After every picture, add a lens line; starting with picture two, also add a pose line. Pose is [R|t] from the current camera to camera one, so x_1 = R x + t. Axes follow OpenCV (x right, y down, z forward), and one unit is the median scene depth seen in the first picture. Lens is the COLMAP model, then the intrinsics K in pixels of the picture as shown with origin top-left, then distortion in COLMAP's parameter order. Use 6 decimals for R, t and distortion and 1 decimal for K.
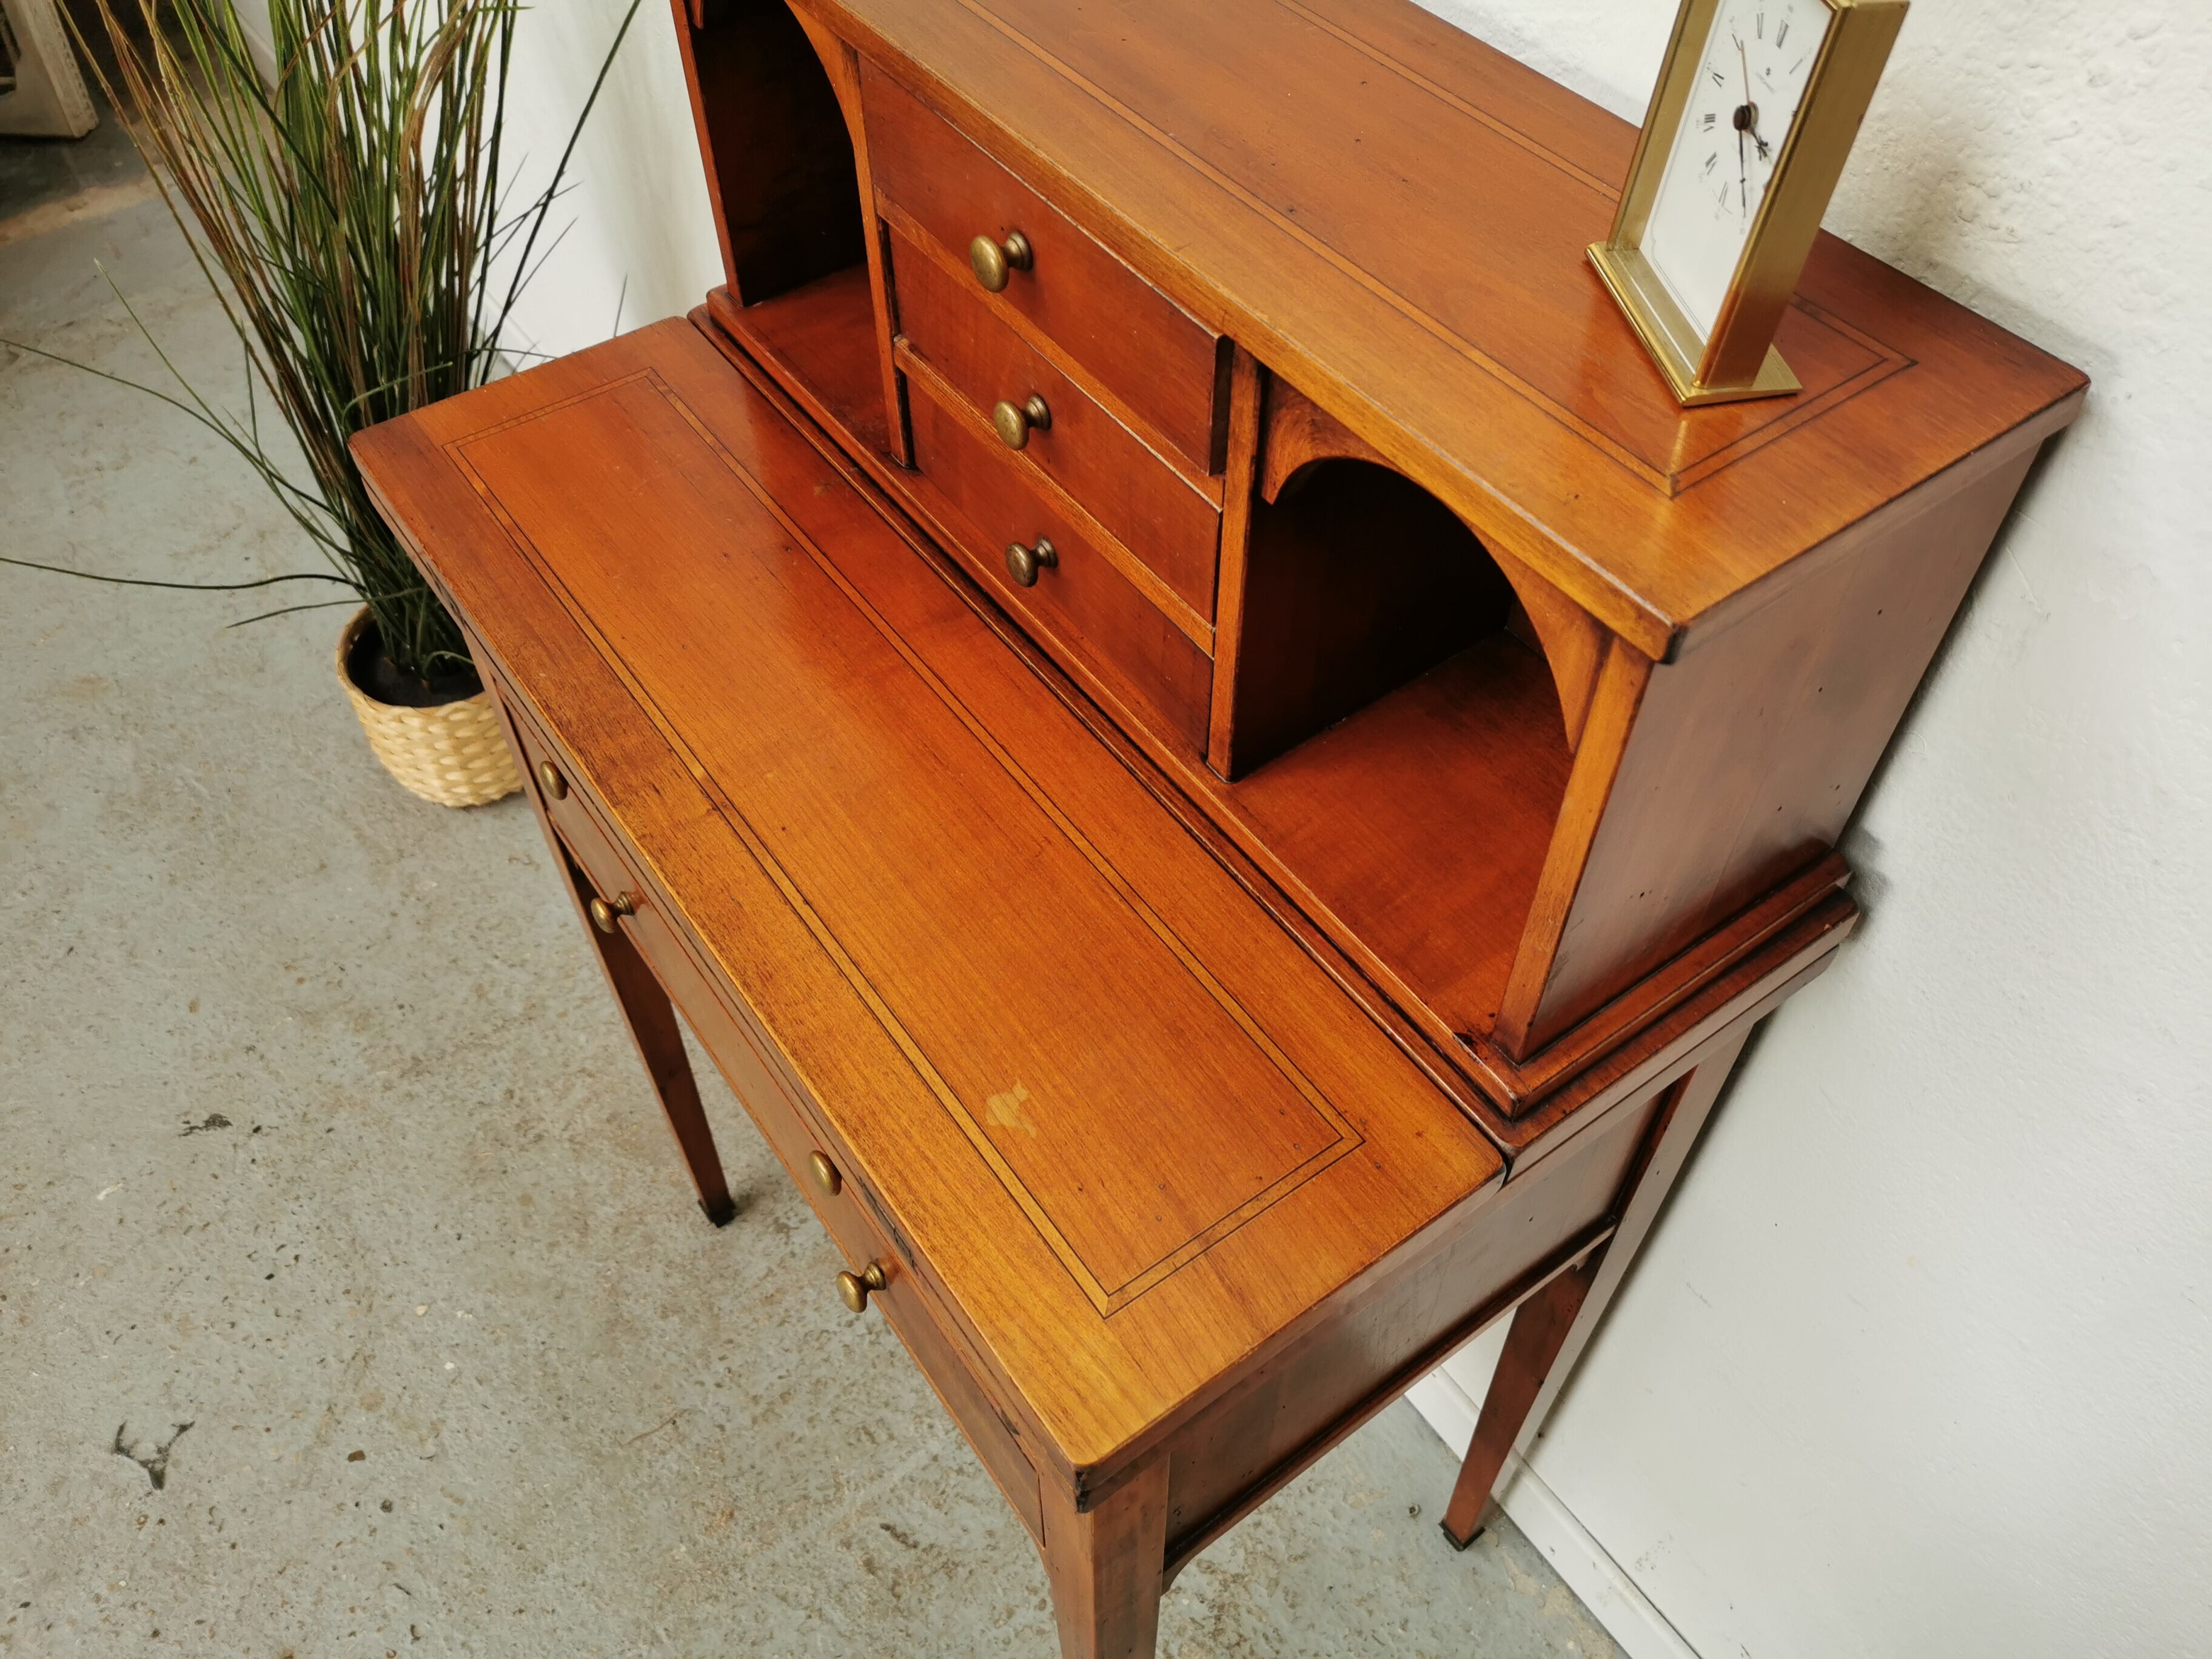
lens RADIAL K [[1716.4, 0, 1109.7], [0, 1716.4, 830.9], [0, 0, 1]] dist [0.043755, -0.037110]
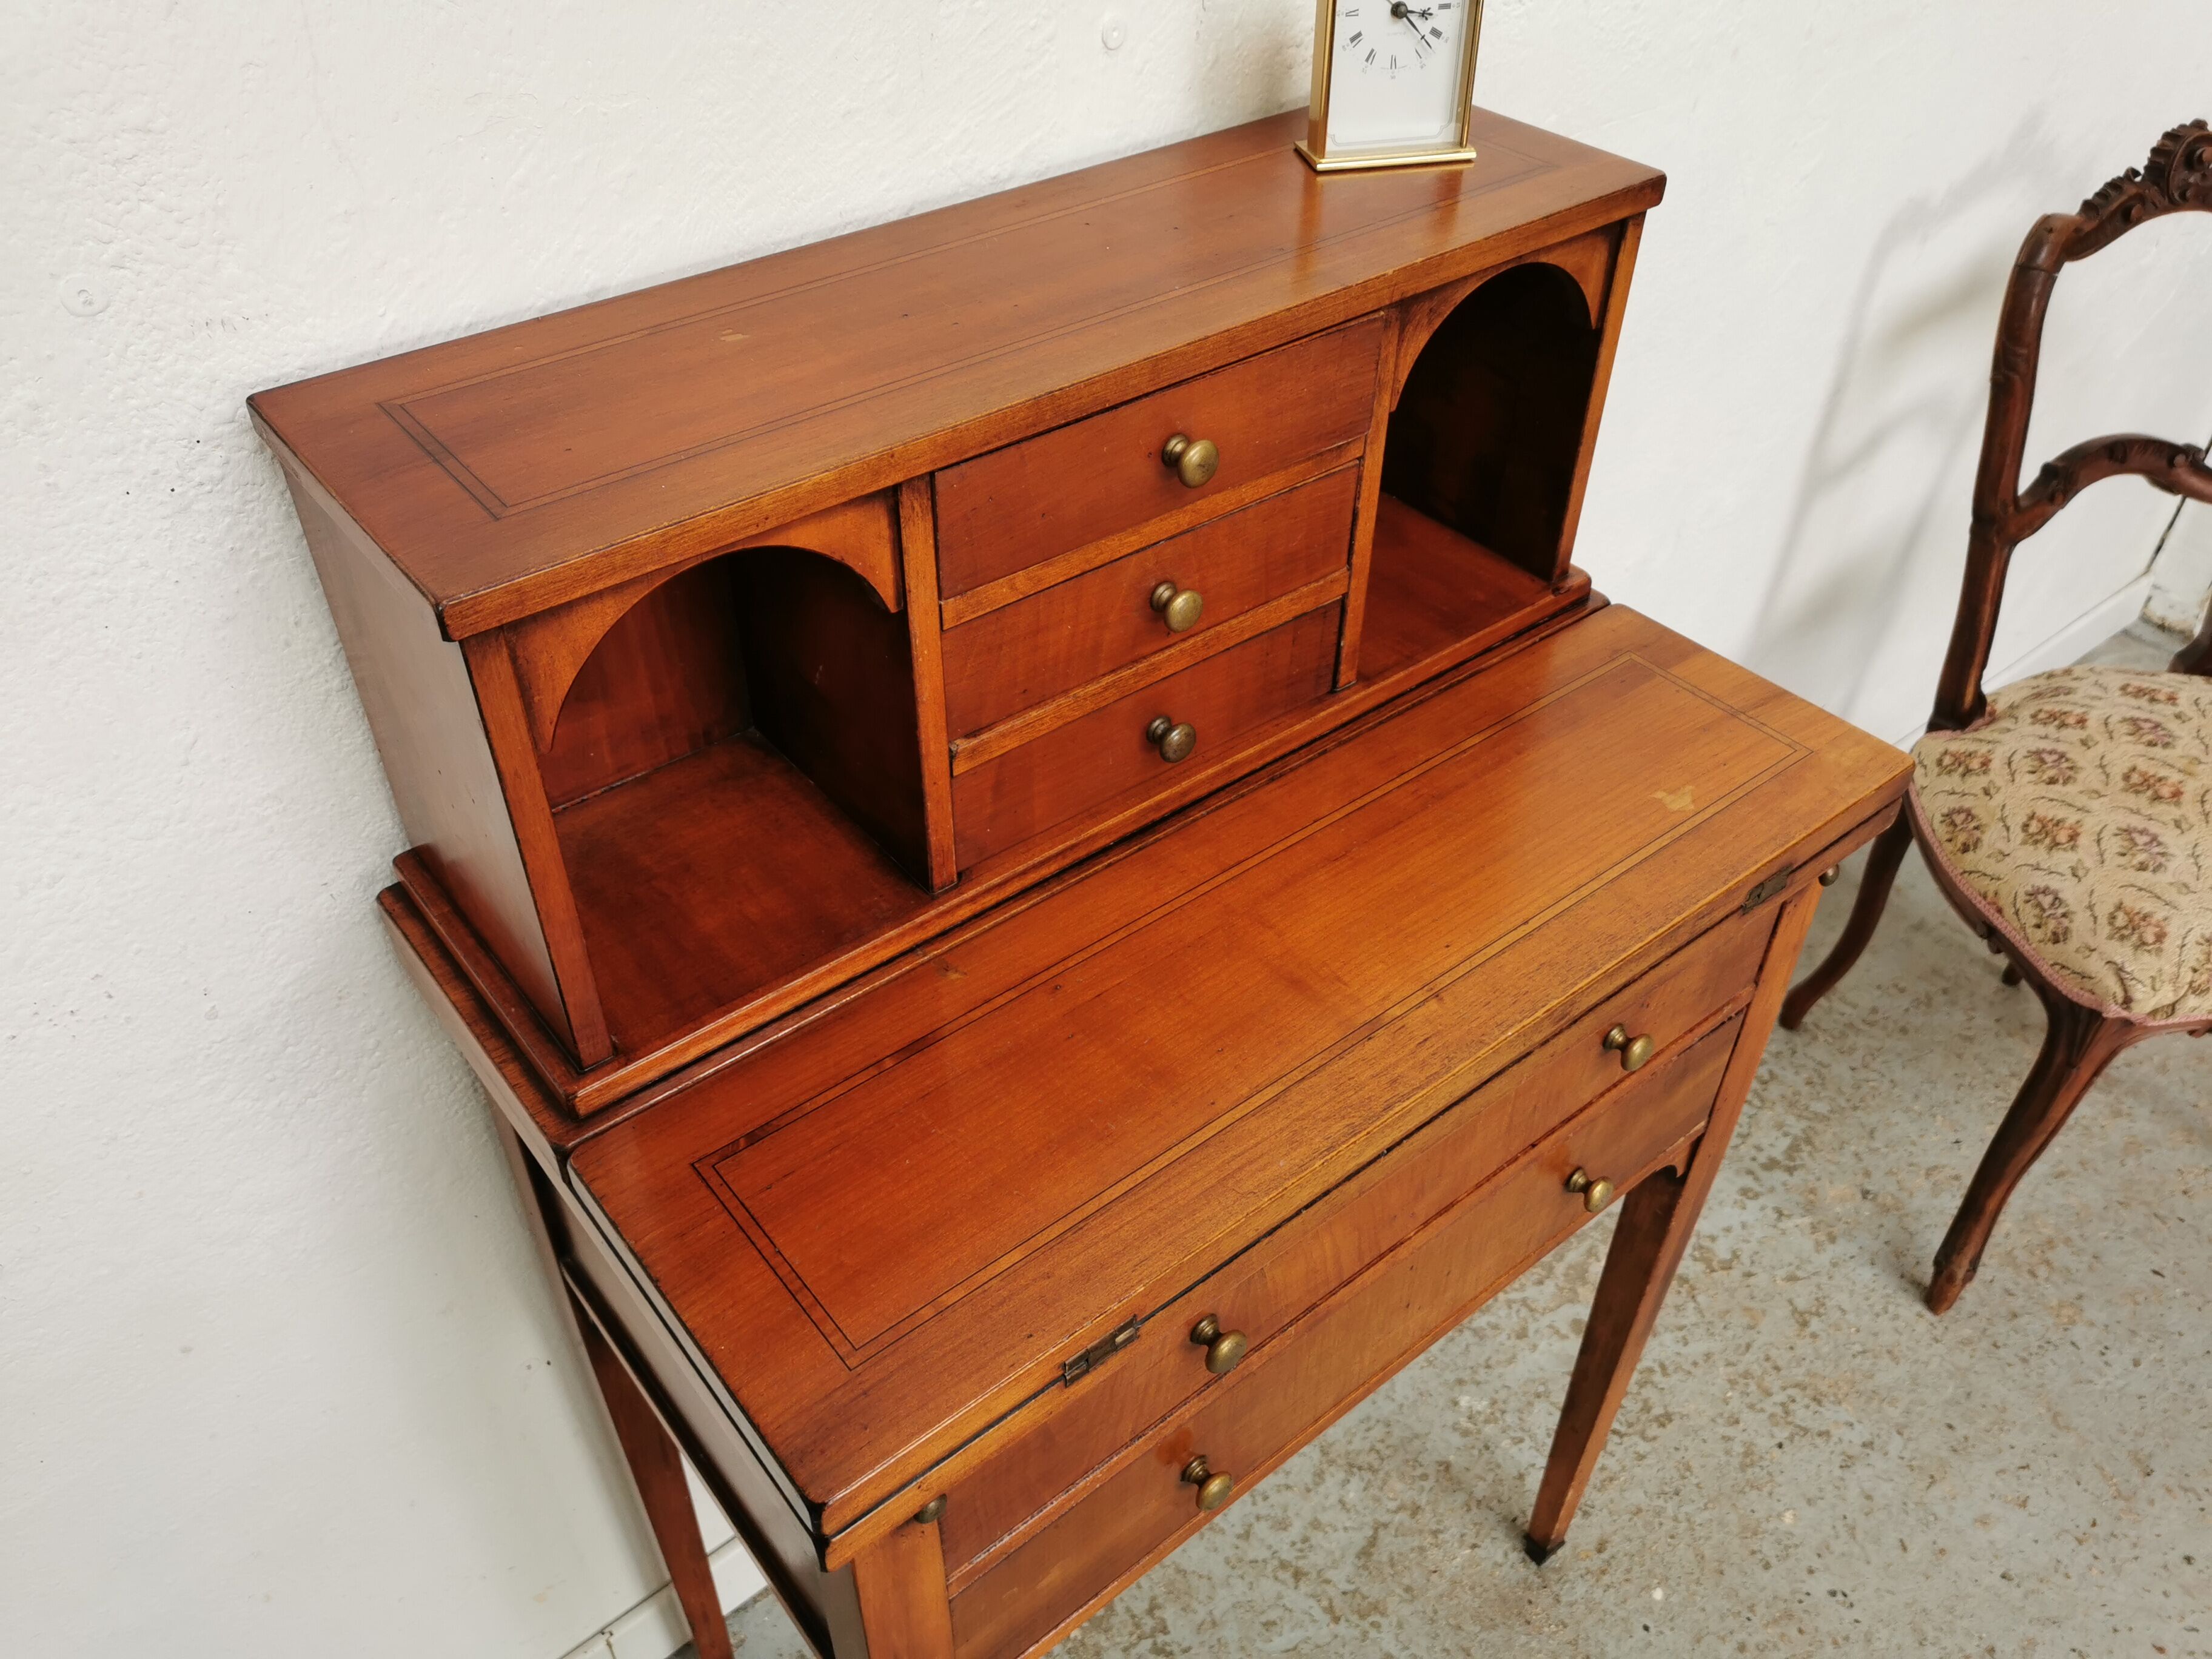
lens RADIAL K [[1711.4, 0, 1111.5], [0, 1711.4, 830.8], [0, 0, 1]] dist [0.057636, -0.067060]
pose [[-0.048335, -0.645842, 0.761940, -0.926358], [0.764144, 0.467342, 0.444607, -0.654559], [-0.643233, 0.603722, 0.470927, 0.569411]]
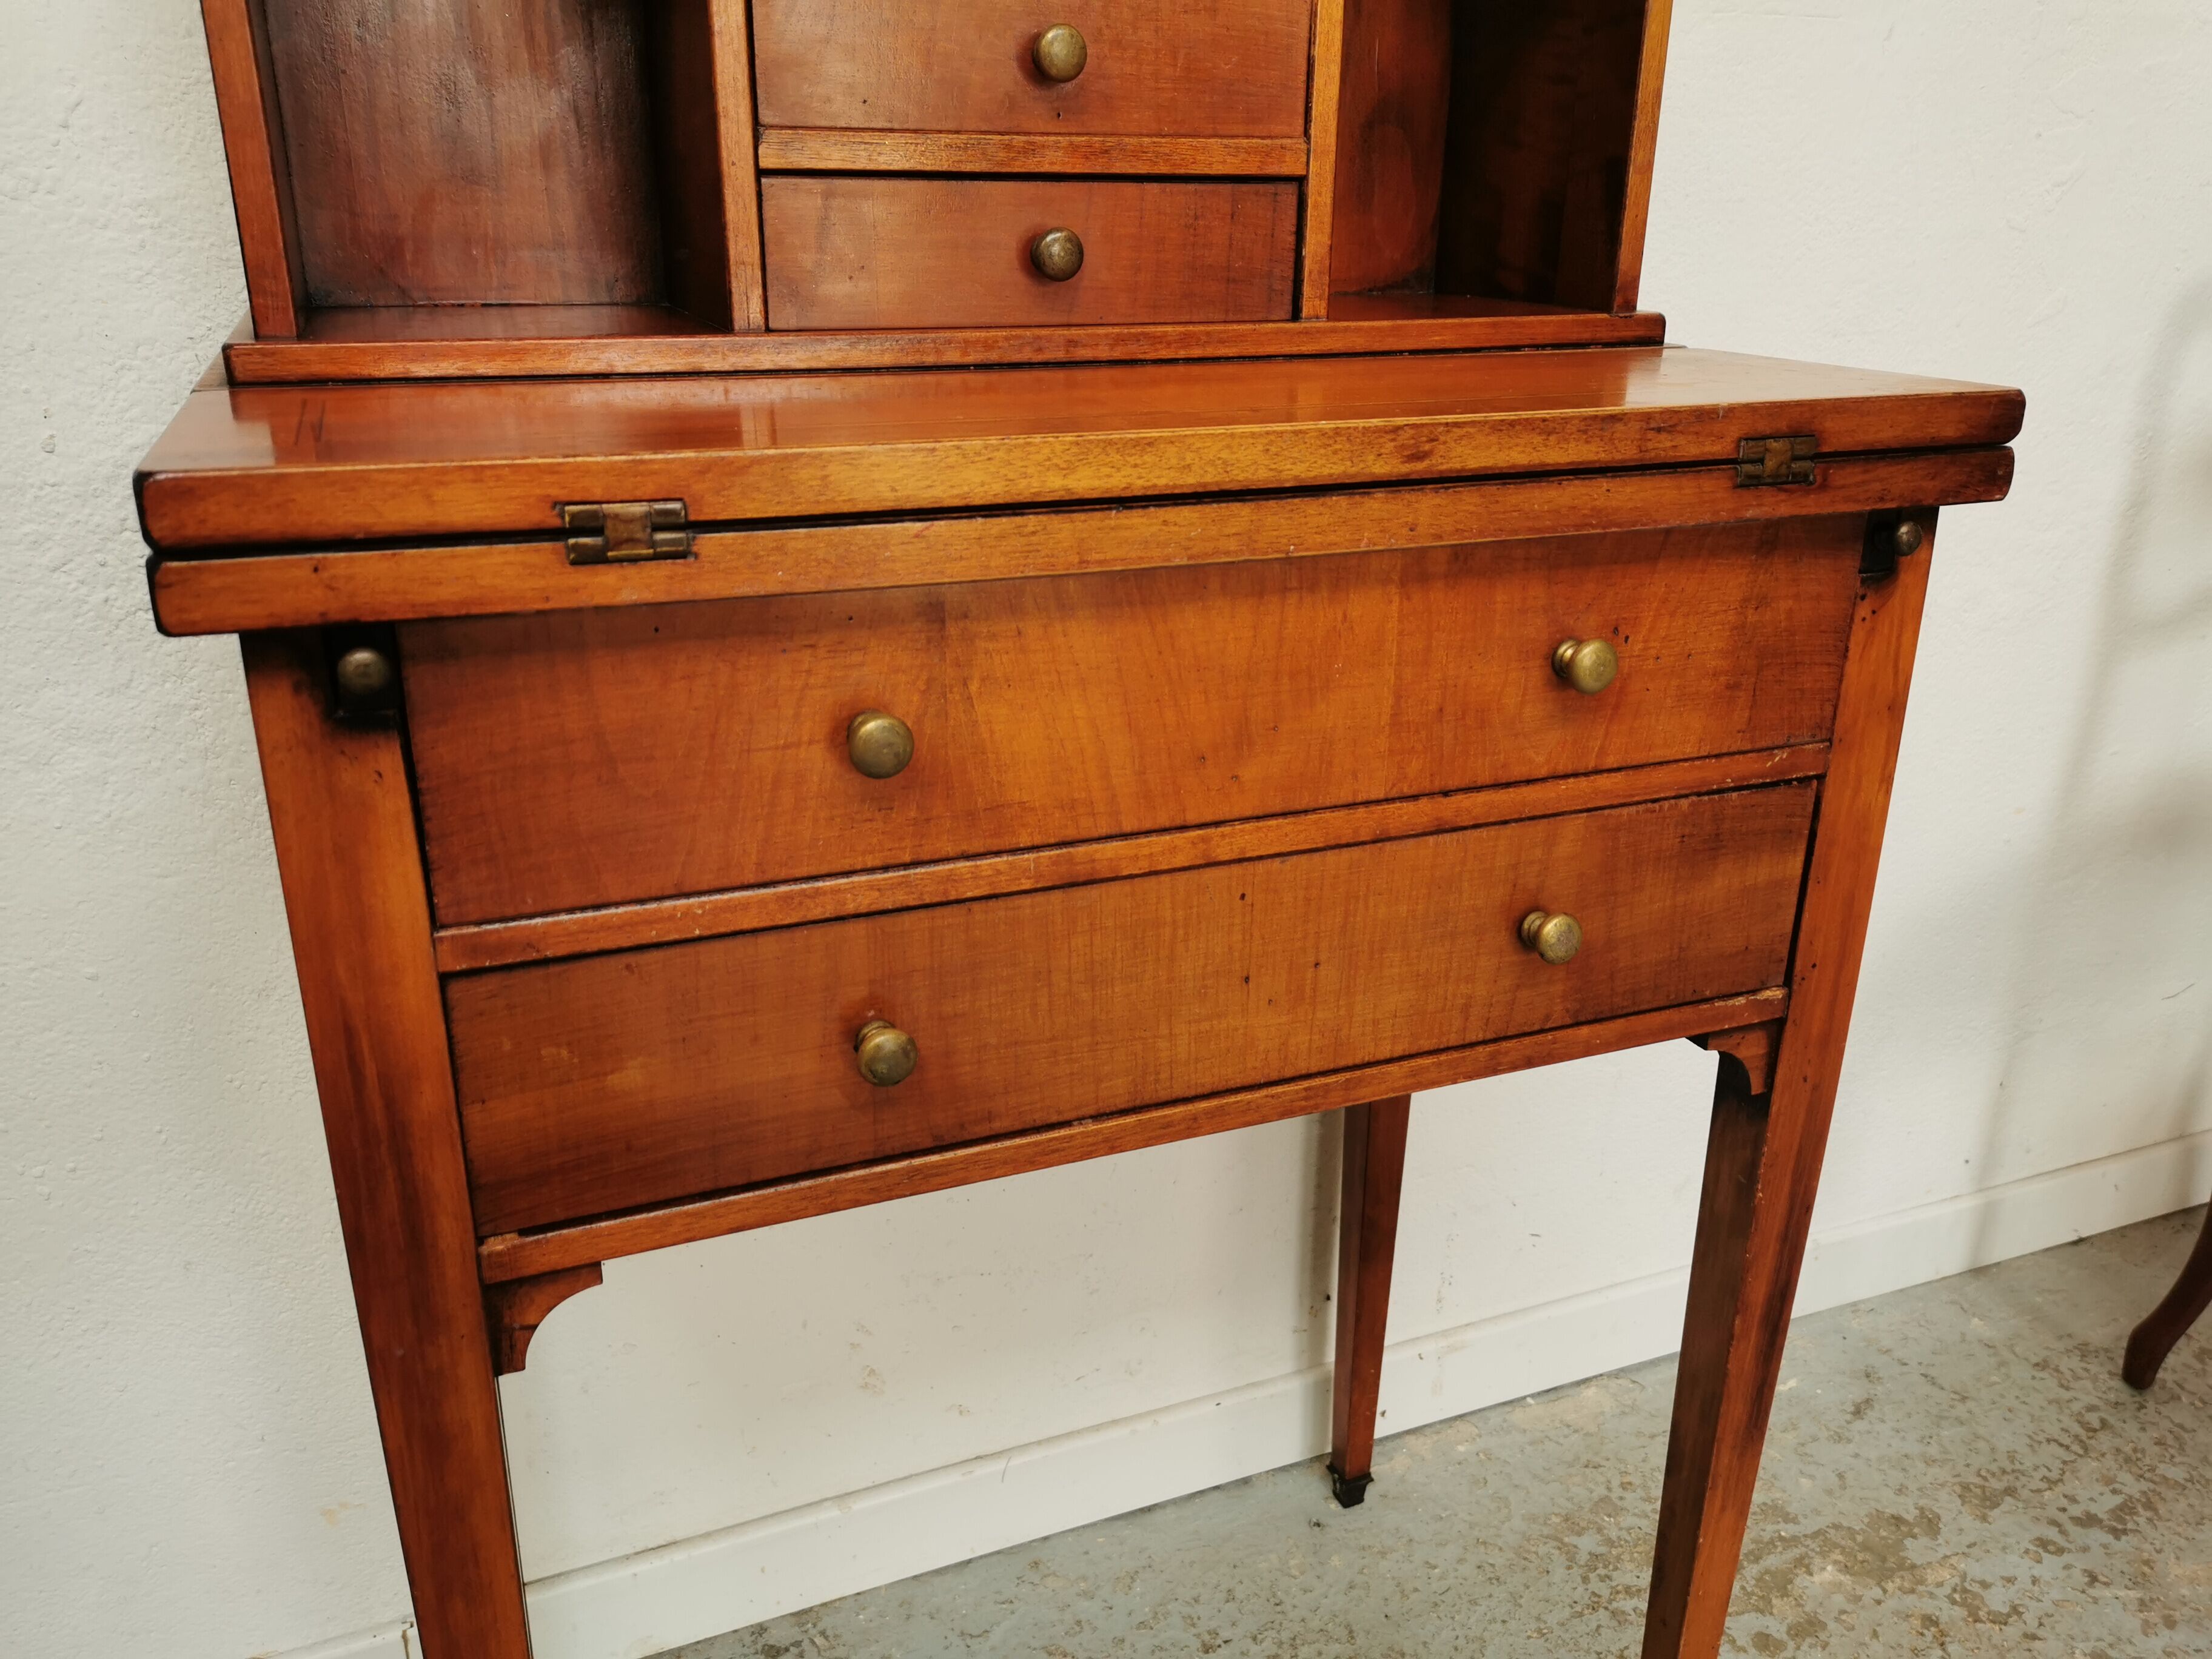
lens RADIAL K [[1713.0, 0, 1108.8], [0, 1713.0, 830.2], [0, 0, 1]] dist [0.046936, -0.042673]
pose [[0.239680, -0.340400, 0.909220, -1.032113], [0.740530, 0.669726, 0.055525, 0.023836], [-0.627829, 0.659997, 0.412596, 0.824121]]
